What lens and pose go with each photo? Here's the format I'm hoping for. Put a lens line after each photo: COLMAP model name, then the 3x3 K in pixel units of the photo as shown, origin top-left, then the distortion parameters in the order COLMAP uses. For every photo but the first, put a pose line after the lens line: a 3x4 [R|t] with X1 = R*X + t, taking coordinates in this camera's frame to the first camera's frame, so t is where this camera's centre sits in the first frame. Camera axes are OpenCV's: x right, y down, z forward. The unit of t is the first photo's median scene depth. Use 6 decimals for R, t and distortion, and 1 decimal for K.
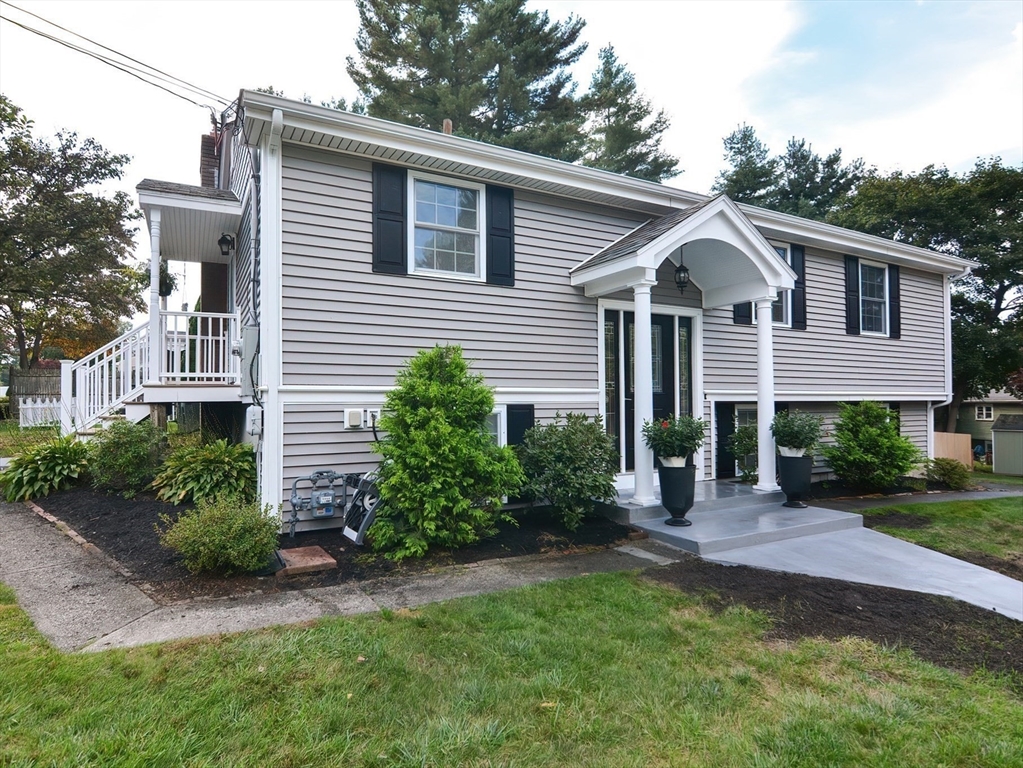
lens RADIAL K [[523.7, 0, 509.1], [0, 523.7, 400.3], [0, 0, 1]] dist [-0.024420, -0.000963]
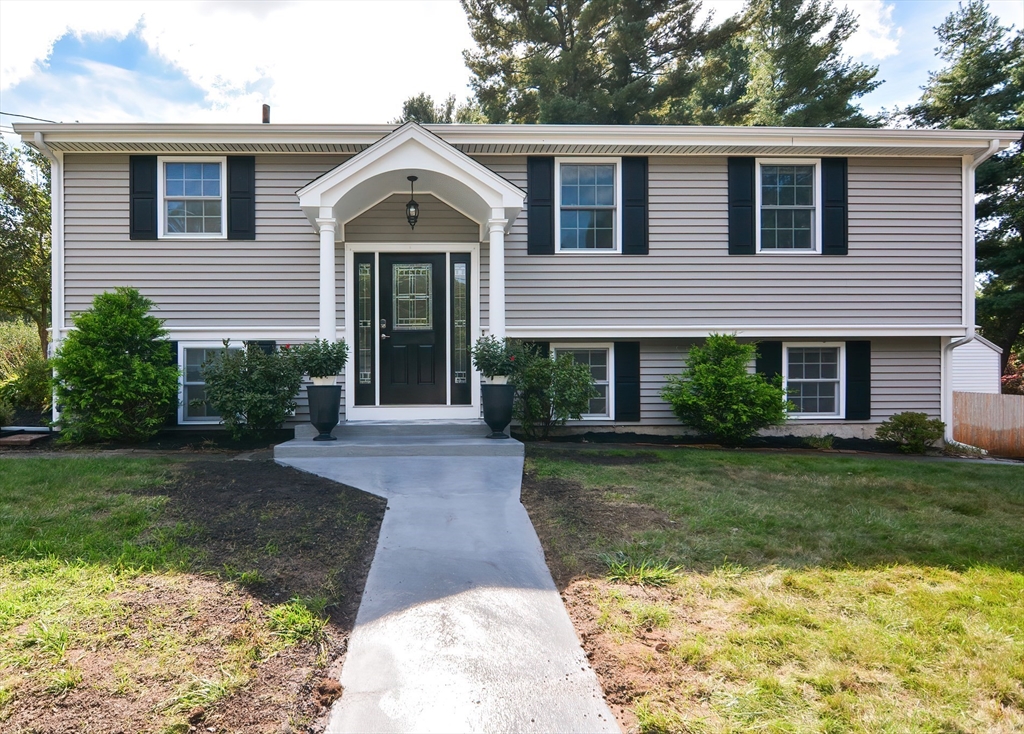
lens RADIAL K [[560.3, 0, 512.8], [0, 560.3, 406.7], [0, 0, 1]] dist [0.003517, -0.010759]
pose [[0.909648, -0.000313, -0.415380, 0.257023], [0.005703, 0.999915, 0.011736, 0.035176], [0.415341, -0.013044, 0.909572, 0.022768]]
